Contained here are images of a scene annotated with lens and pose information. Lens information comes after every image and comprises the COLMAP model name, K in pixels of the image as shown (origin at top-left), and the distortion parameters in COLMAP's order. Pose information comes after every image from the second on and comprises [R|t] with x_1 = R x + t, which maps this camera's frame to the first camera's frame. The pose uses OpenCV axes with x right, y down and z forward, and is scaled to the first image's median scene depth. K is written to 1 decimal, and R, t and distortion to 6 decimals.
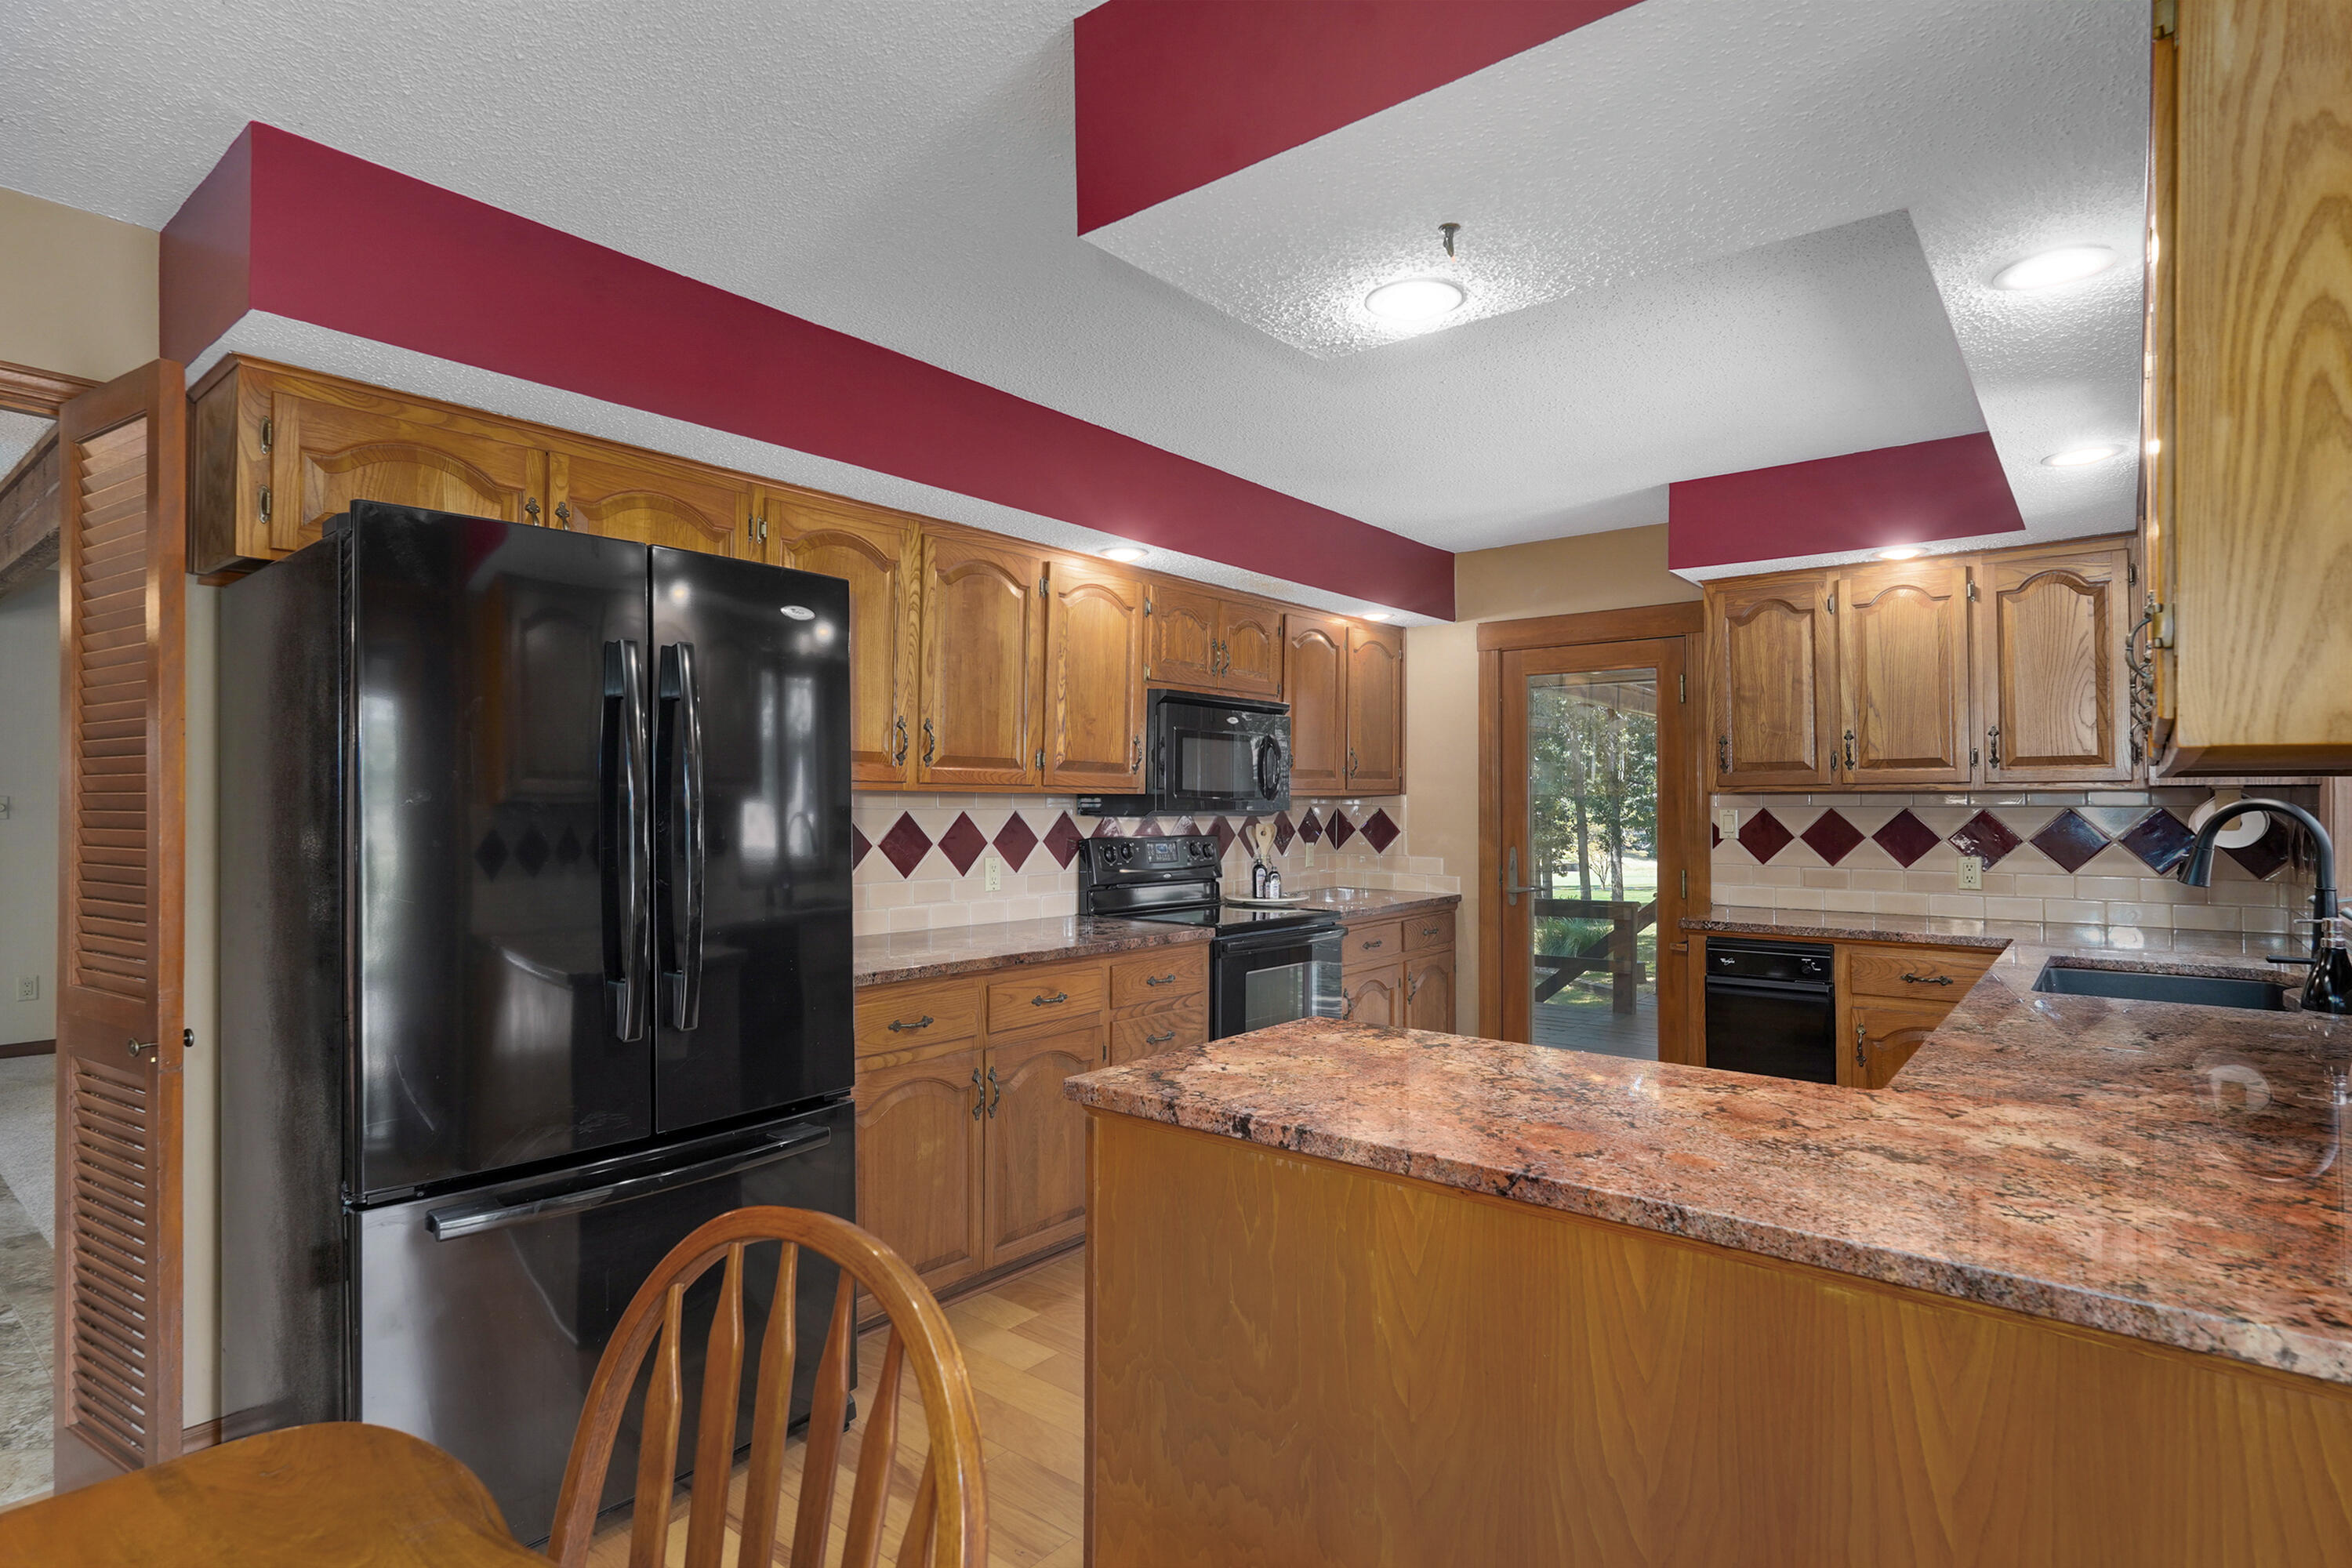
lens RADIAL K [[1231.3, 0, 1176.0], [0, 1231.3, 784.0], [0, 0, 1]] dist [0.000773, 0.000491]
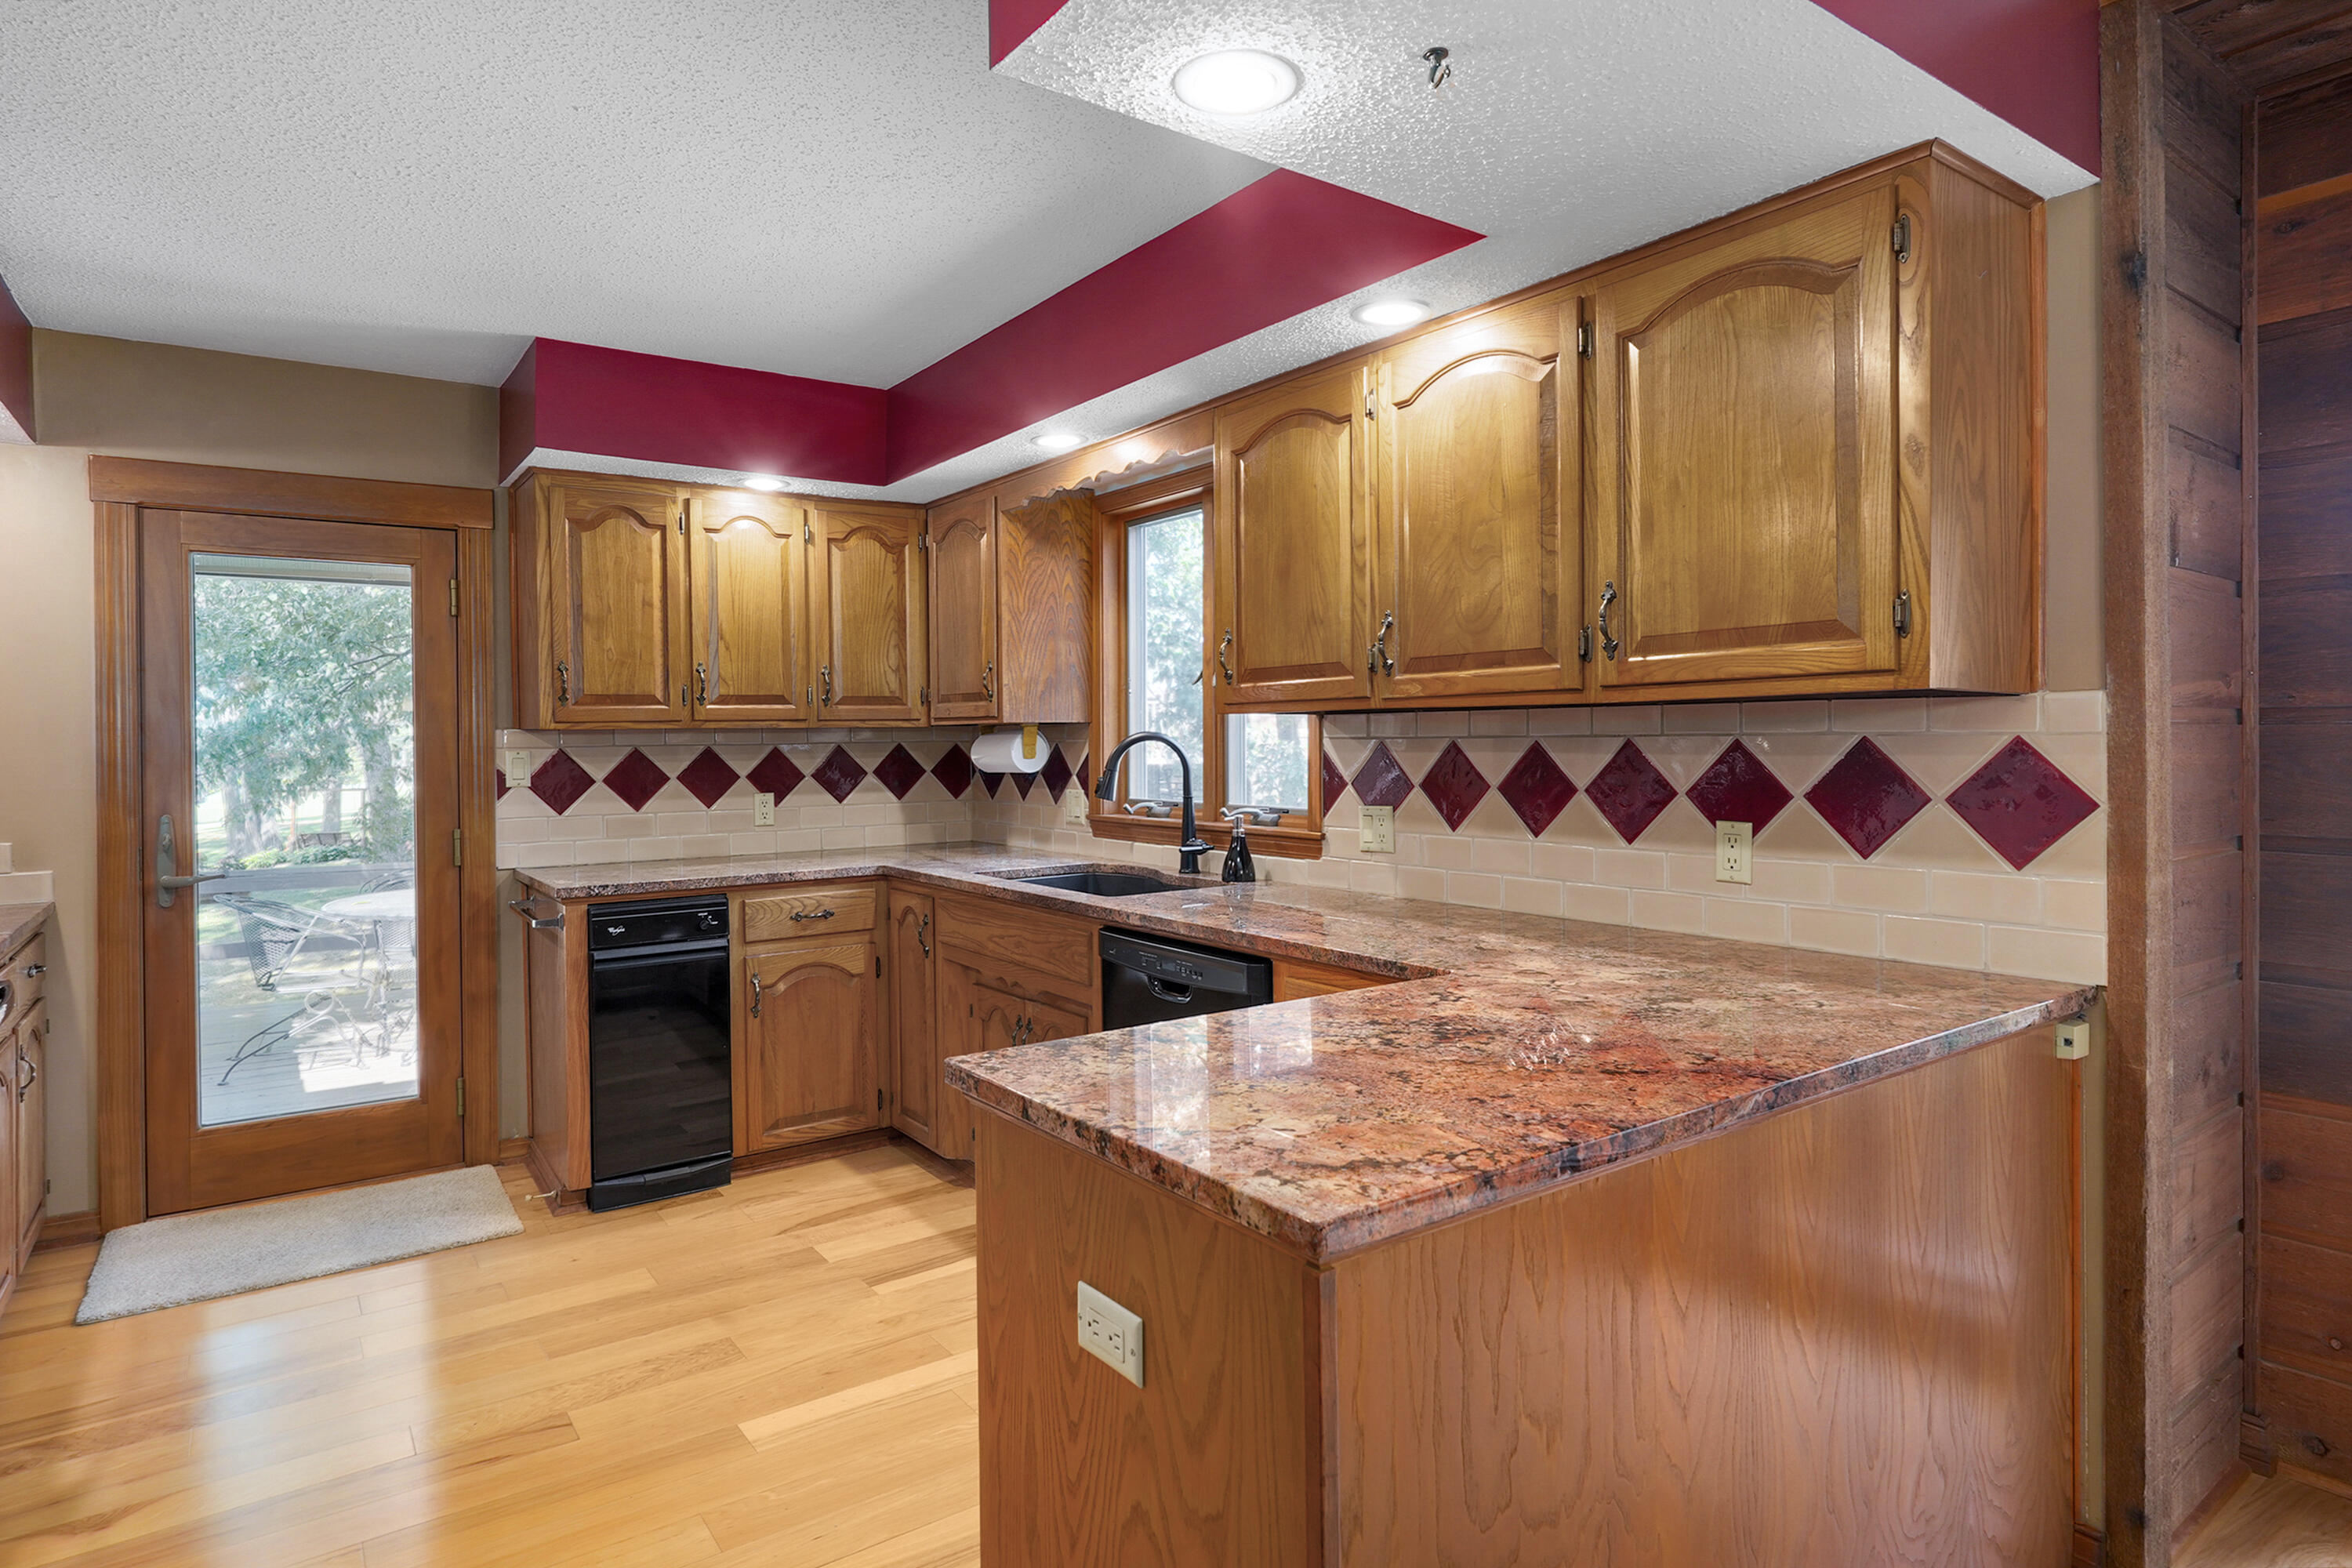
lens RADIAL K [[1286.1, 0, 1181.3], [0, 1286.1, 737.0], [0, 0, 1]] dist [0.000183, 0.000419]
pose [[0.276153, -0.002143, 0.961111, -0.255575], [-0.002504, 0.999993, 0.002949, 0.007711], [-0.961110, -0.003221, 0.276146, 0.344591]]
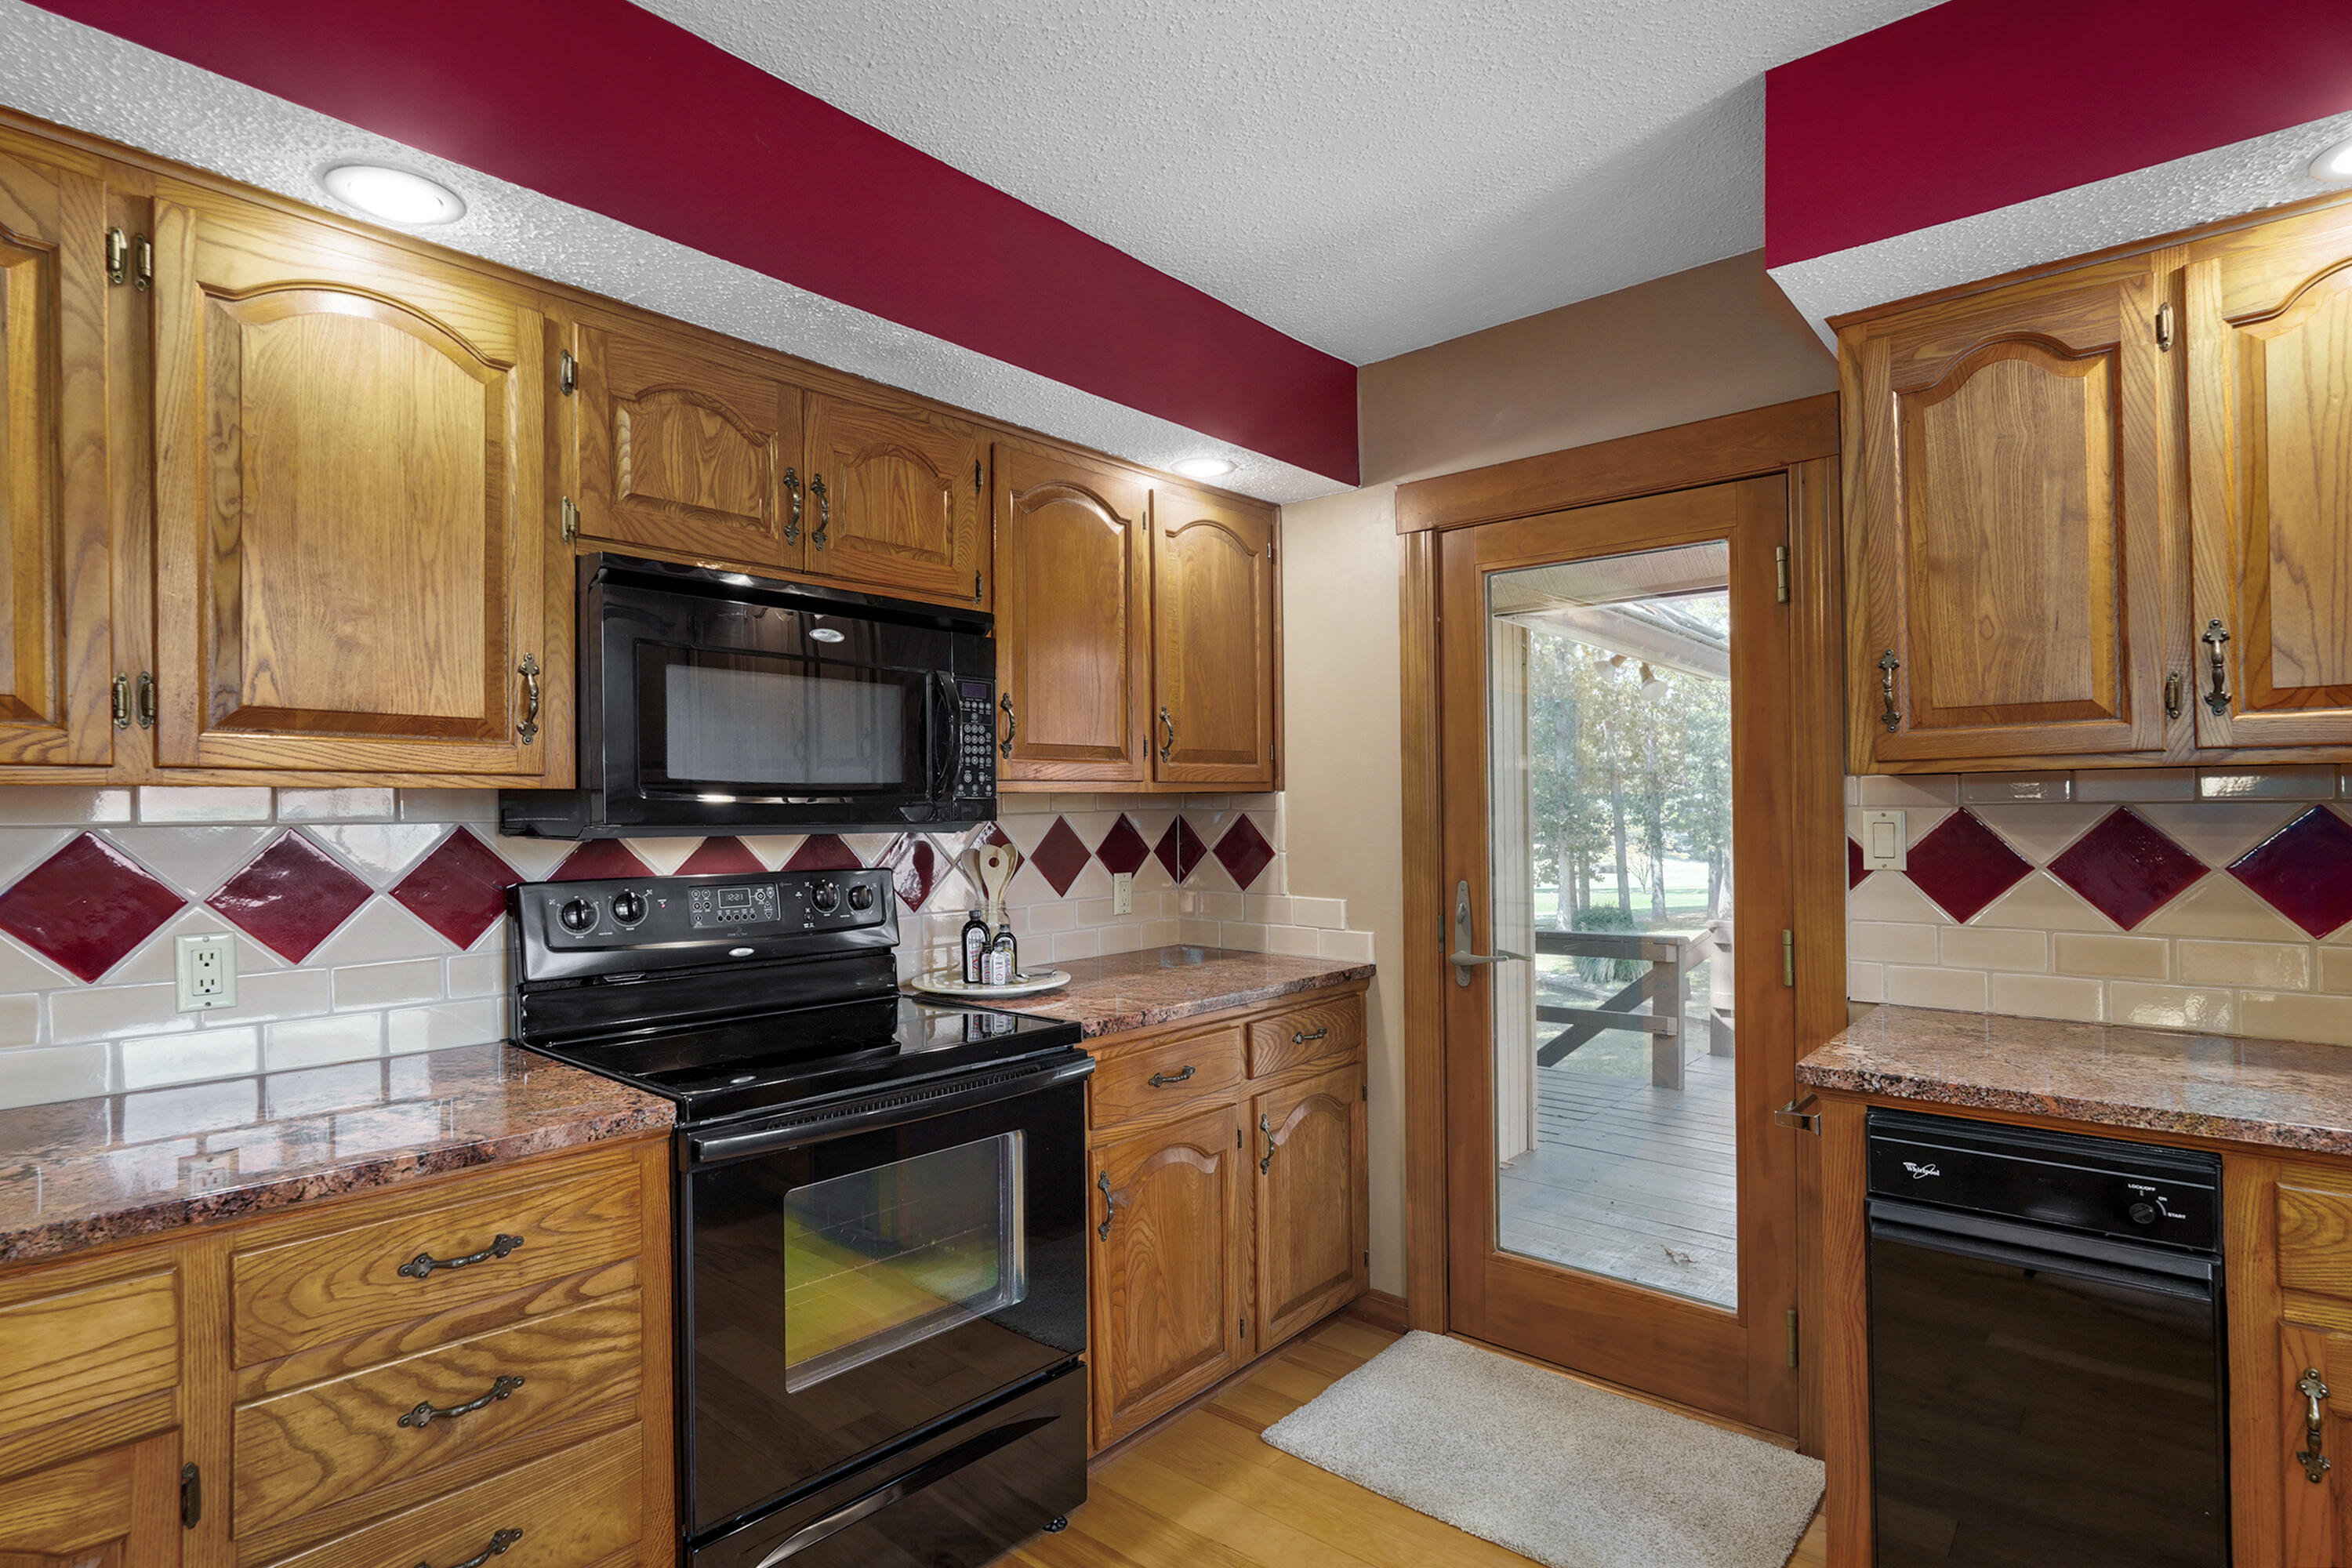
lens RADIAL K [[1173.7, 0, 1137.4], [0, 1173.7, 803.1], [0, 0, 1]] dist [-0.006025, 0.000537]
pose [[0.997268, -0.009831, -0.073211, 0.186673], [0.010583, 0.999895, 0.009894, 0.009750], [0.073106, -0.010642, 0.997267, 0.516152]]
